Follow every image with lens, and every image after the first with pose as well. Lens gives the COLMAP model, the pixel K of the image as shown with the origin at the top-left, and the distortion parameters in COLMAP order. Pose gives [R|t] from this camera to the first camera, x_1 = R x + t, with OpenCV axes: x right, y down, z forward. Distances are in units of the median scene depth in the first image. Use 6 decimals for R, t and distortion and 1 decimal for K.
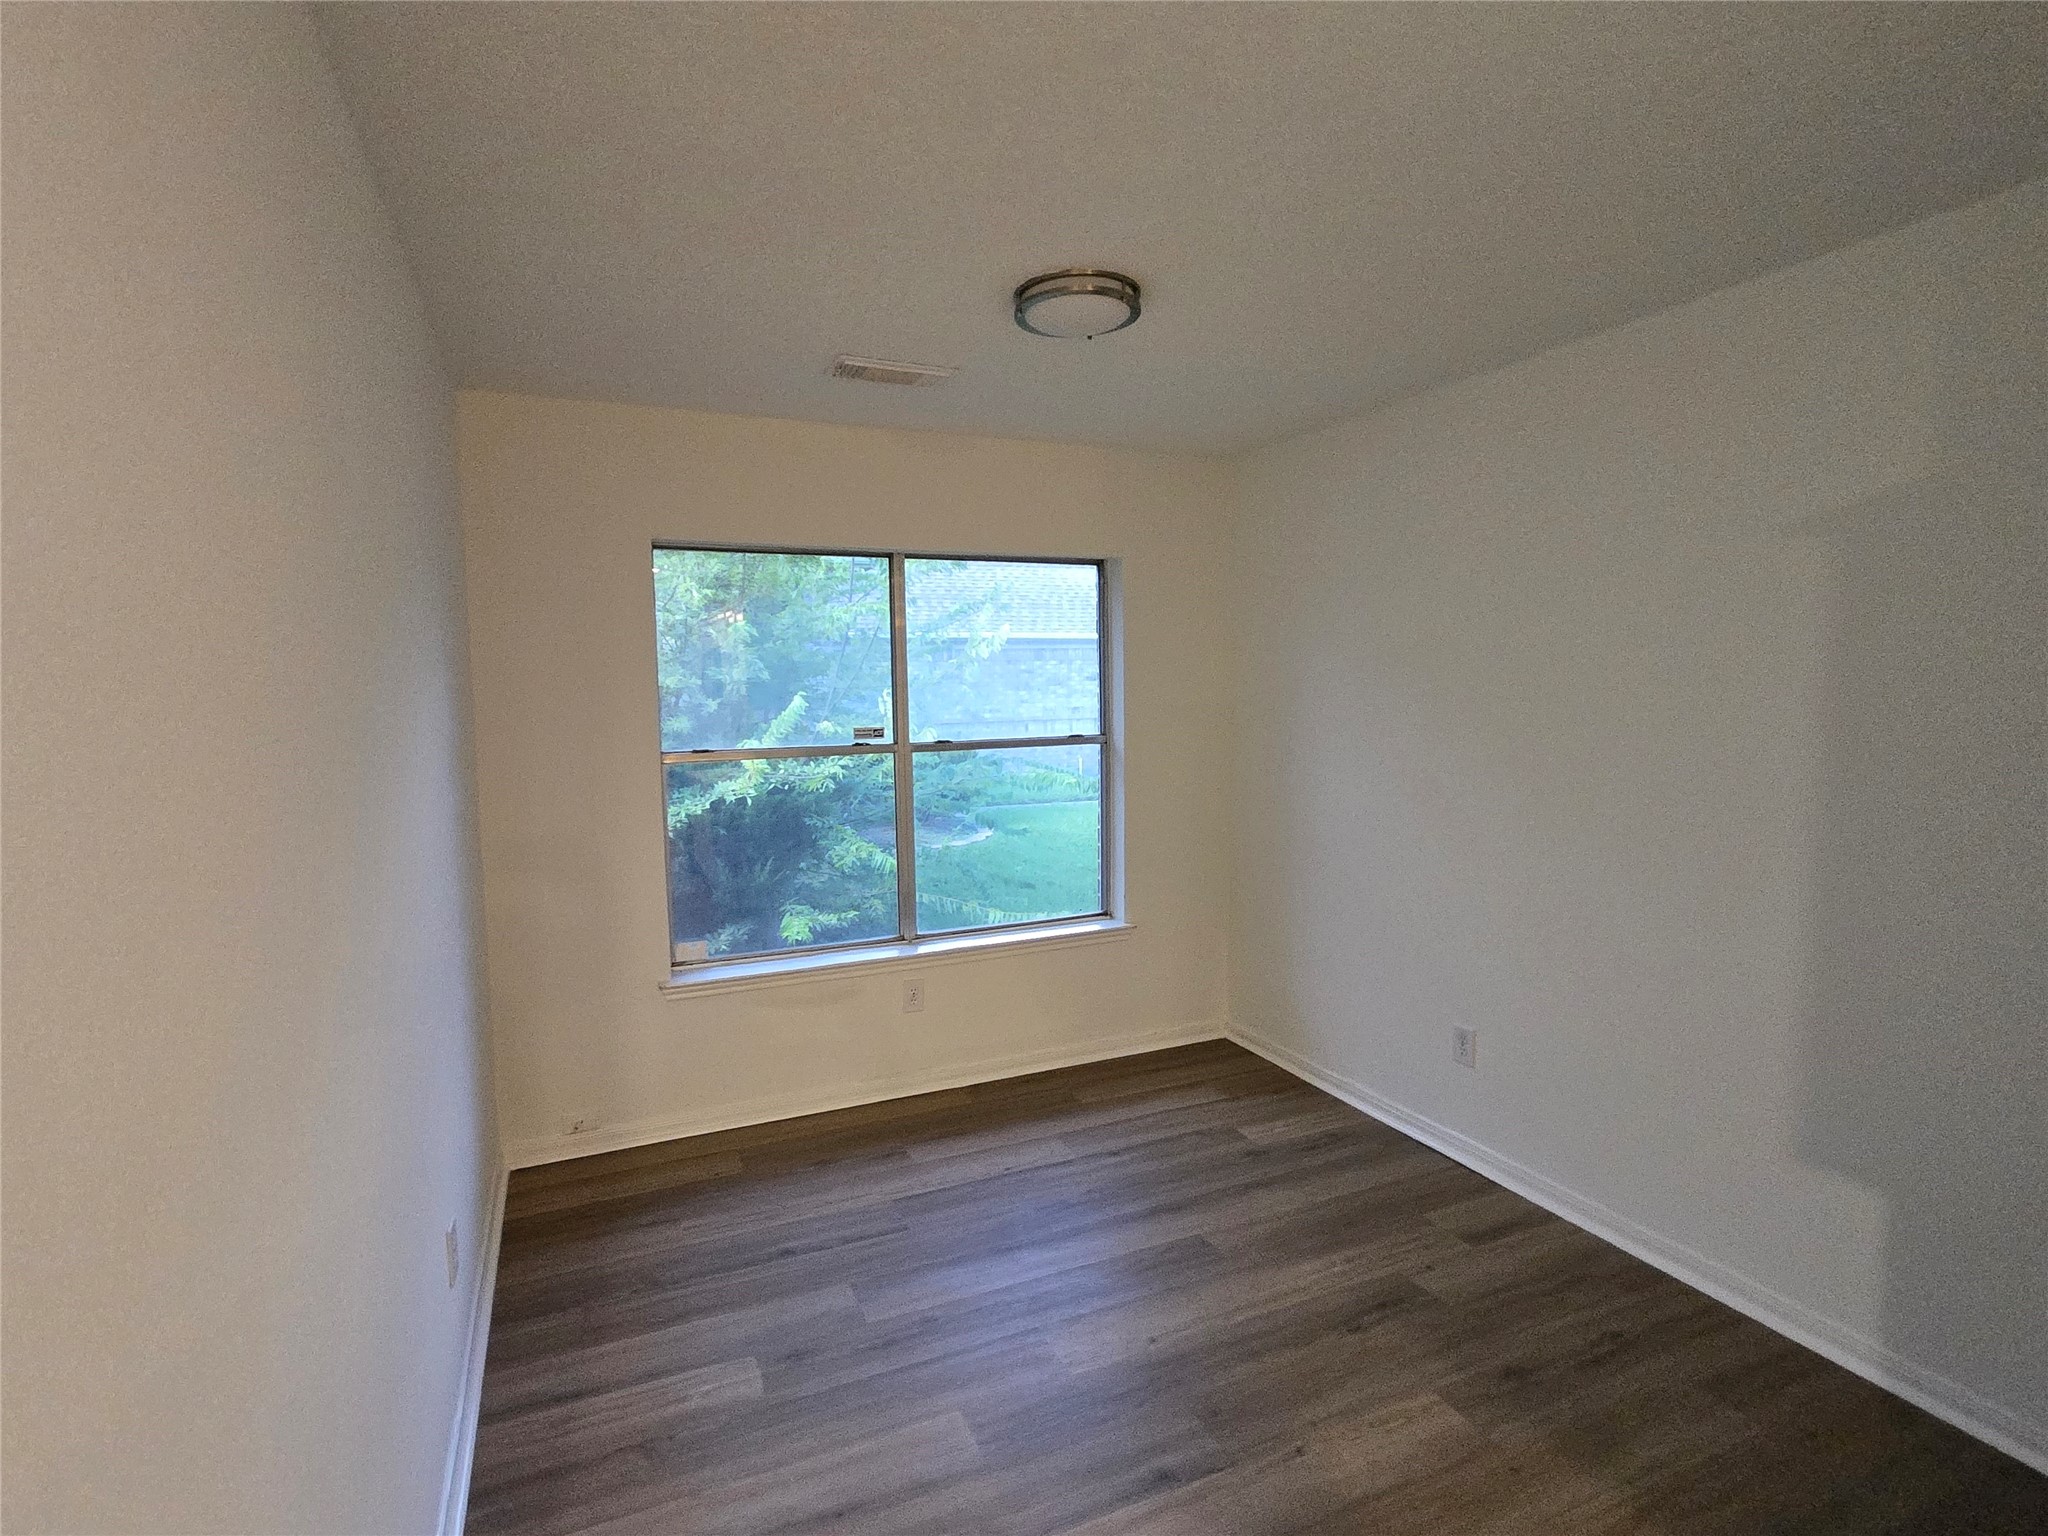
lens RADIAL K [[991.5, 0, 1007.6], [0, 991.5, 769.9], [0, 0, 1]] dist [0.004211, 0.000360]
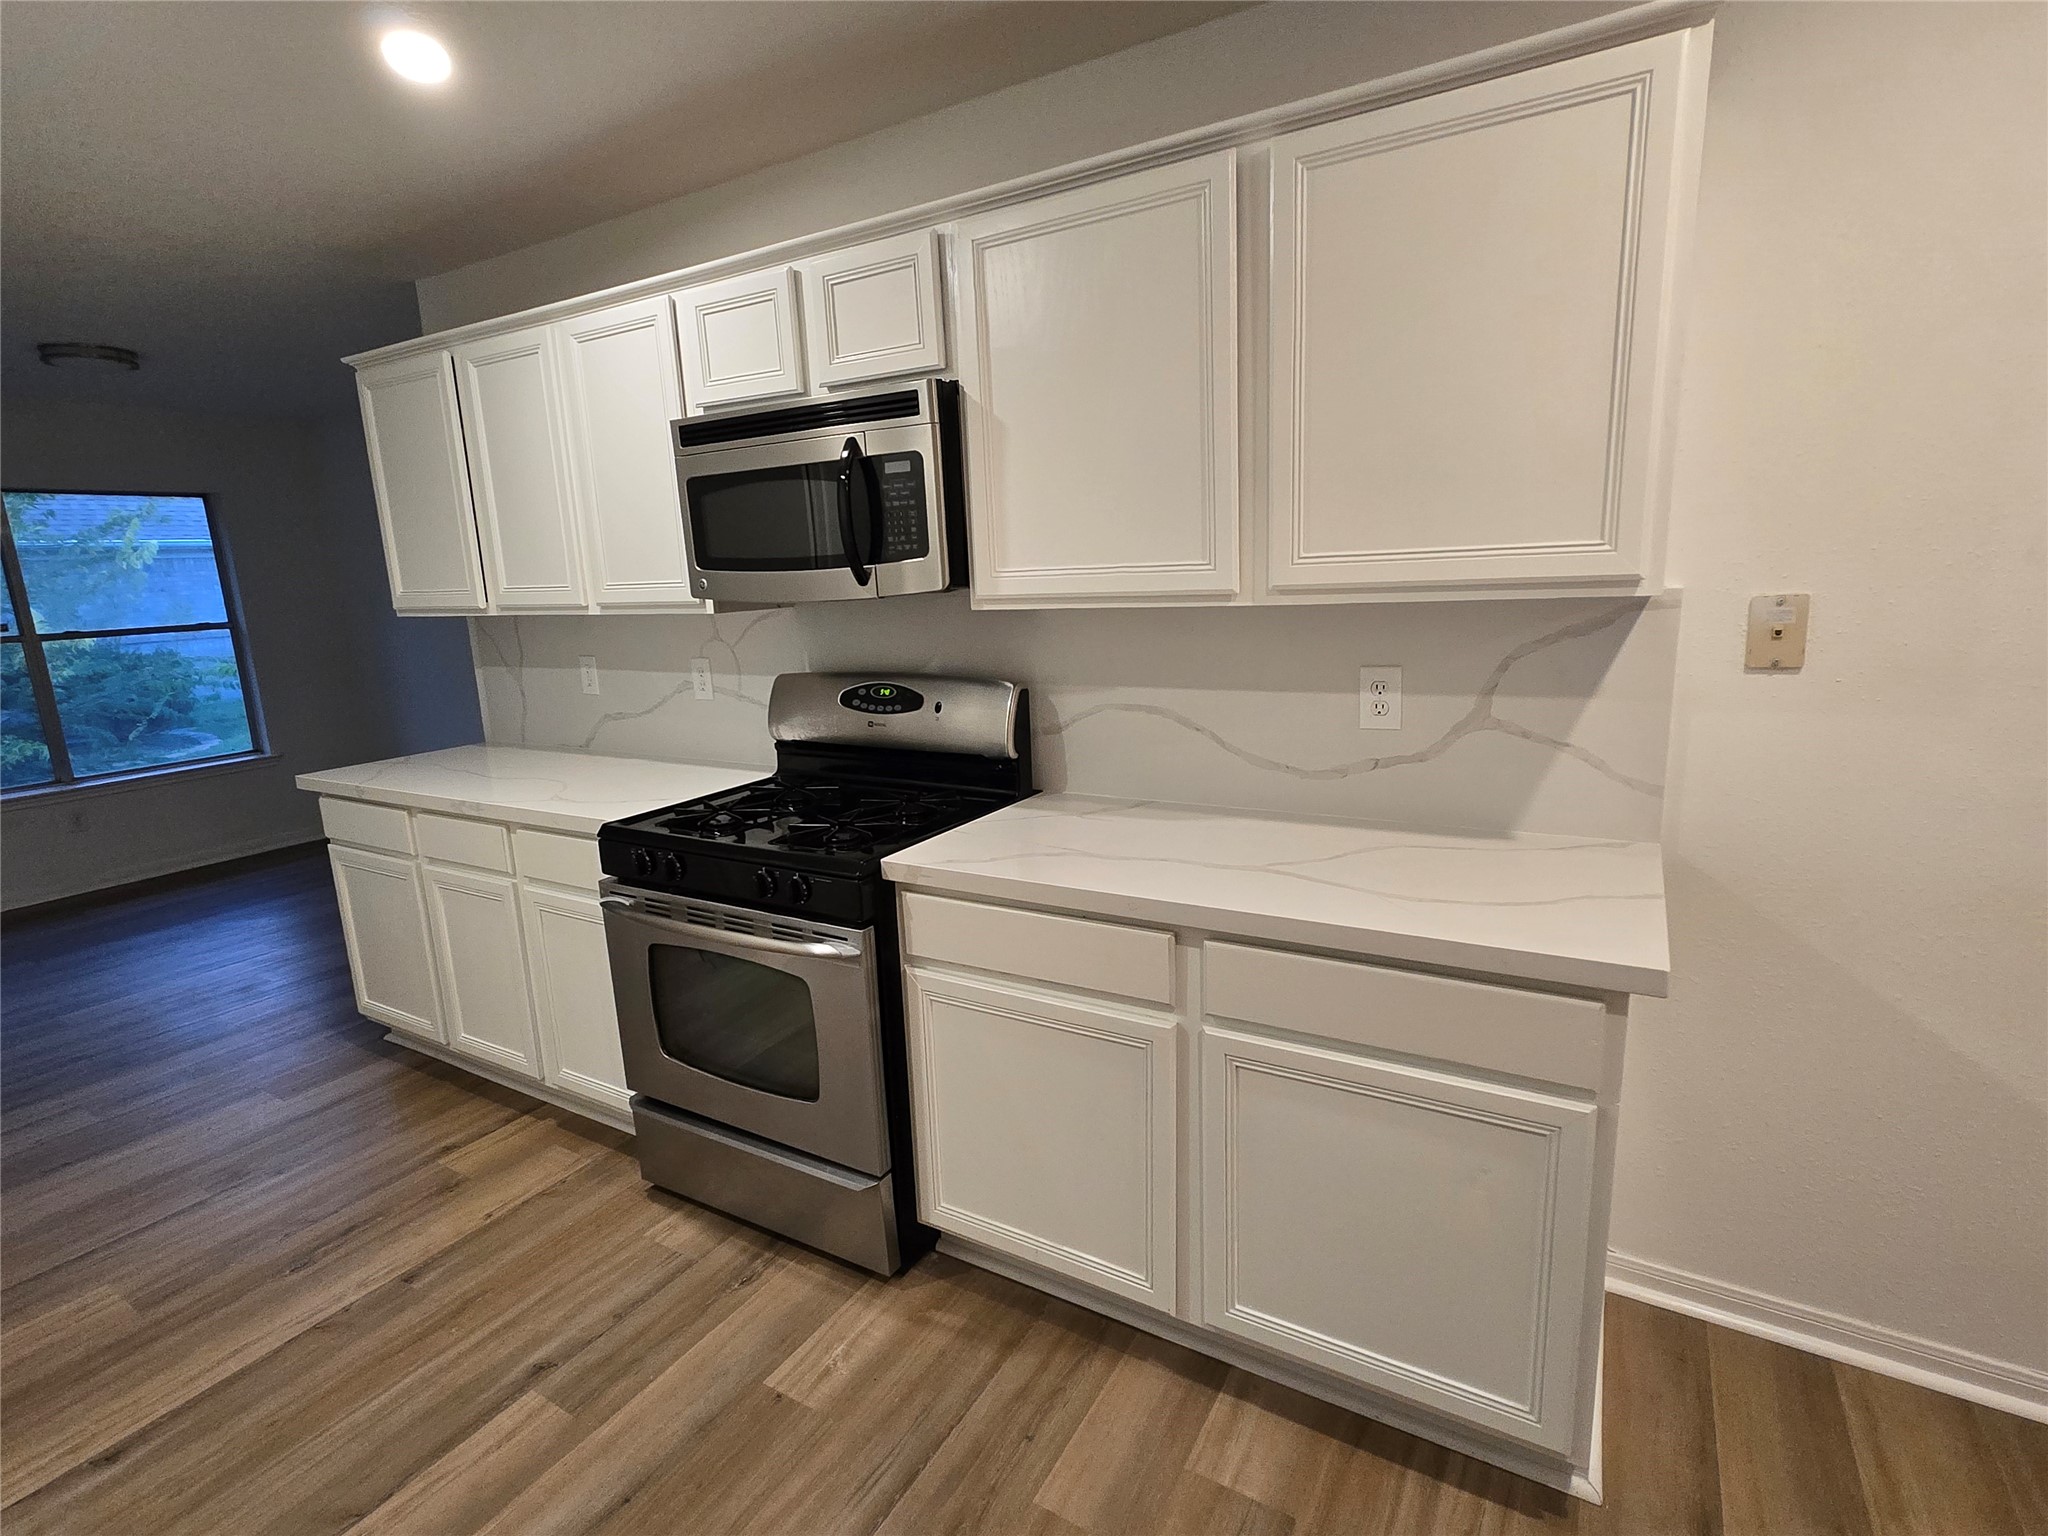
lens RADIAL K [[991.5, 0, 1007.6], [0, 991.5, 769.9], [0, 0, 1]] dist [0.004211, 0.000360]
pose [[0.816105, -0.133232, 0.562336, 0.171652], [0.079471, 0.989691, 0.119148, 0.089005], [-0.572413, -0.052548, 0.818280, -0.765689]]
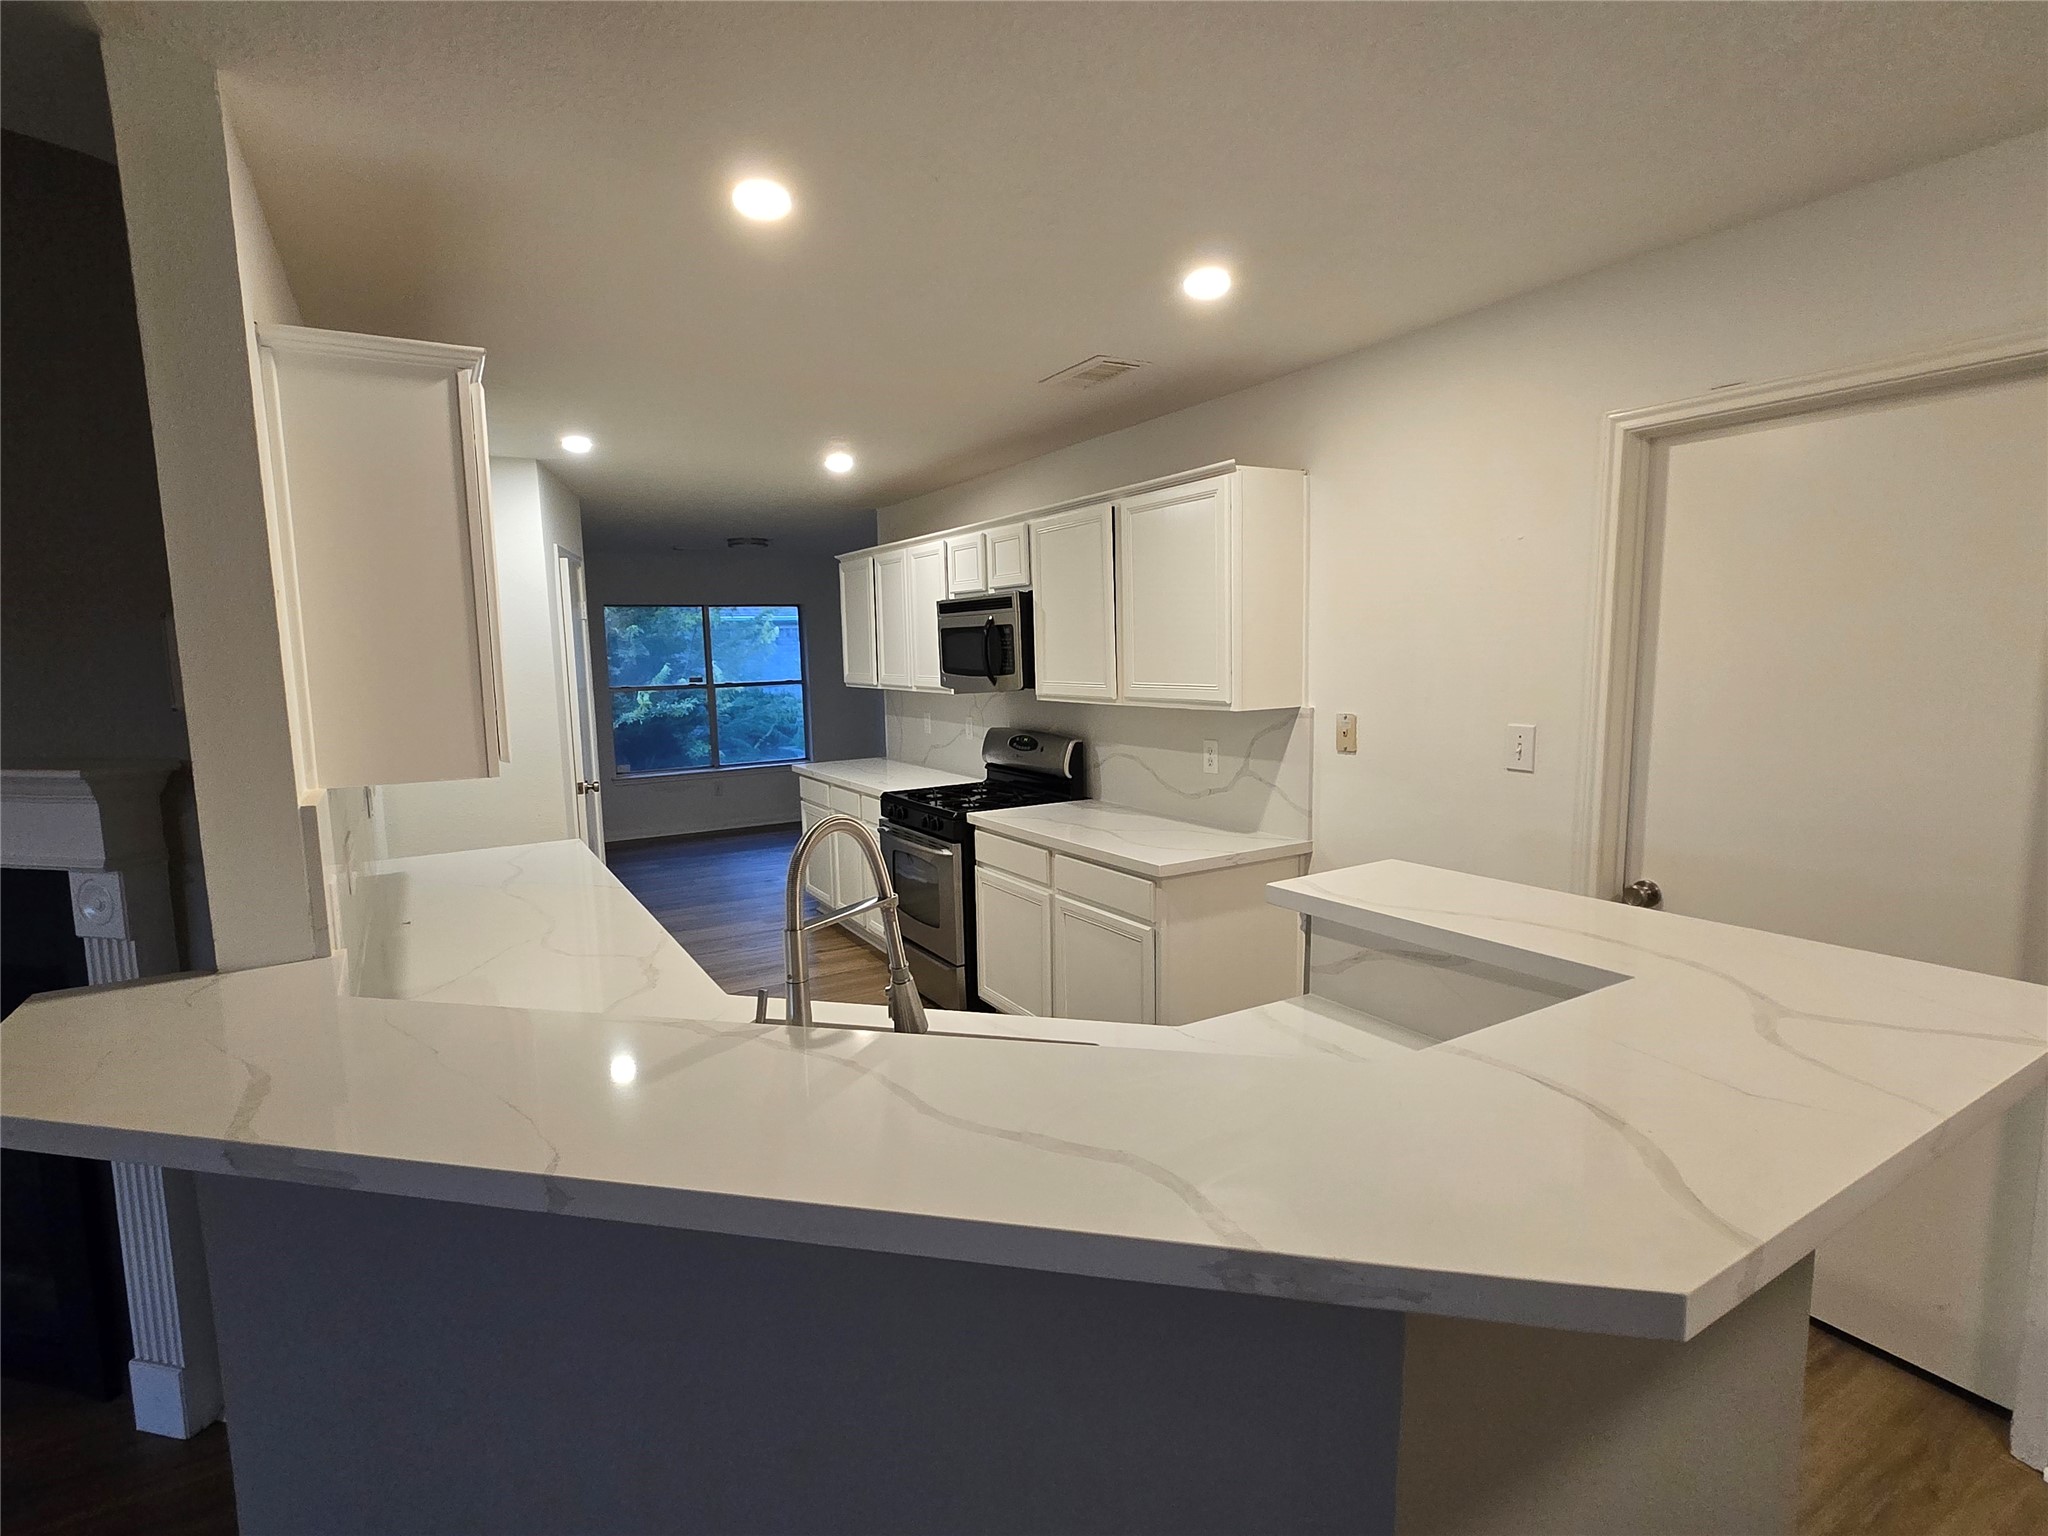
lens RADIAL K [[991.5, 0, 1007.6], [0, 991.5, 769.9], [0, 0, 1]] dist [0.004211, 0.000360]
pose [[0.993353, -0.023928, 0.112589, 0.303841], [0.020223, 0.999220, 0.033932, 0.103423], [-0.113313, -0.031430, 0.993062, -1.338133]]
